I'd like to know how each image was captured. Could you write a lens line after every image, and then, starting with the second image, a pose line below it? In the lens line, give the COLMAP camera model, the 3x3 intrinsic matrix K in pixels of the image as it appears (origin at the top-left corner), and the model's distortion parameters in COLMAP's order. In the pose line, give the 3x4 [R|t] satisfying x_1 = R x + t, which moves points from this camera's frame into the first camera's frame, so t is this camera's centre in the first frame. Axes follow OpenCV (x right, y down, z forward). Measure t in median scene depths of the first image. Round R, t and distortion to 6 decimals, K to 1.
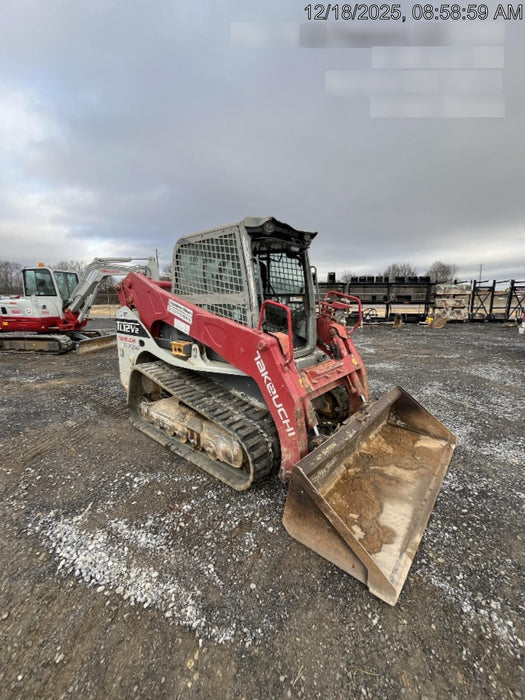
lens RADIAL K [[280.9, 0, 266.5], [0, 280.9, 351.2], [0, 0, 1]] dist [-0.001701, -0.000152]
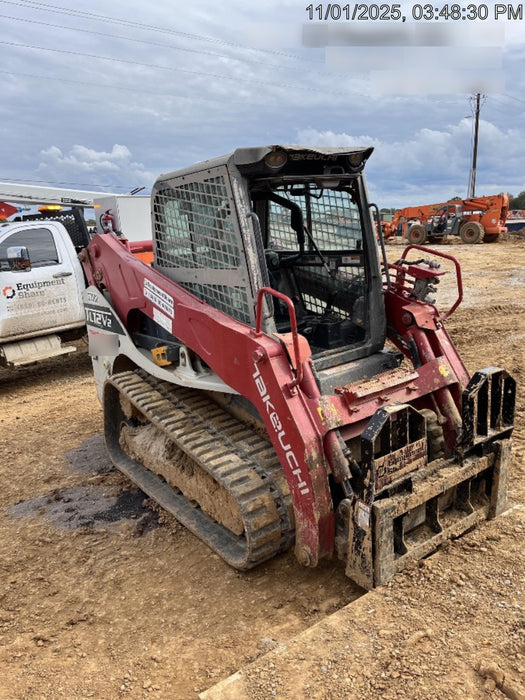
lens RADIAL K [[533.9, 0, 262.5], [0, 533.9, 350.0], [0, 0, 1]] dist [0.040596, -0.008556]
pose [[0.968192, -0.021102, -0.249318, 0.238265], [0.036416, 0.997711, 0.056972, -0.082403], [0.247545, -0.064239, 0.966744, -0.158325]]
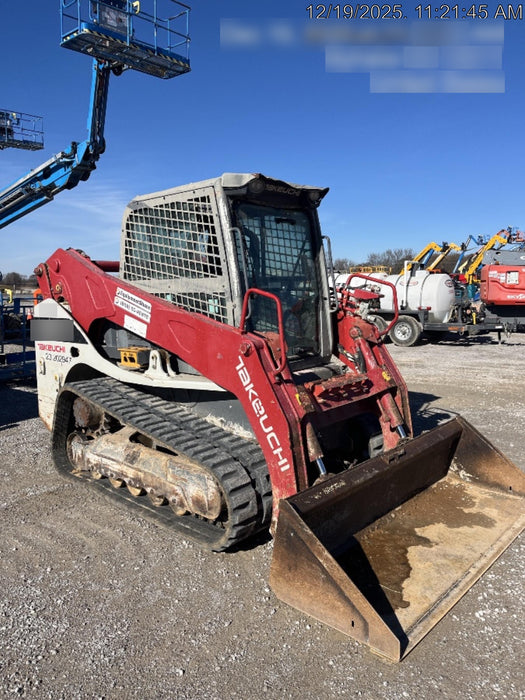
lens RADIAL K [[533.9, 0, 262.5], [0, 533.9, 350.0], [0, 0, 1]] dist [0.040596, -0.008556]
pose [[0.999162, -0.010730, -0.039510, 0.067572], [0.008482, 0.998360, -0.056618, 0.050632], [0.040052, 0.056236, 0.997614, -0.316993]]
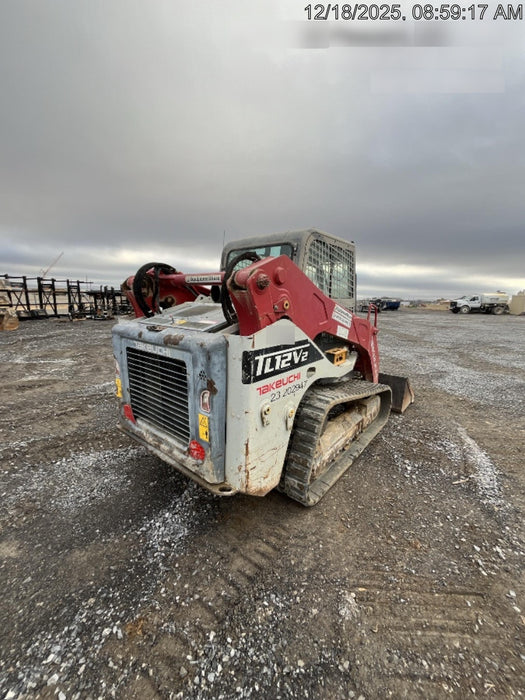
lens RADIAL K [[280.9, 0, 266.5], [0, 280.9, 351.2], [0, 0, 1]] dist [-0.001701, -0.000152]
pose [[-0.036569, -0.183026, 0.982428, -1.263967], [0.166610, 0.968209, 0.186578, -0.253194], [-0.985344, 0.170506, -0.004912, 1.294262]]
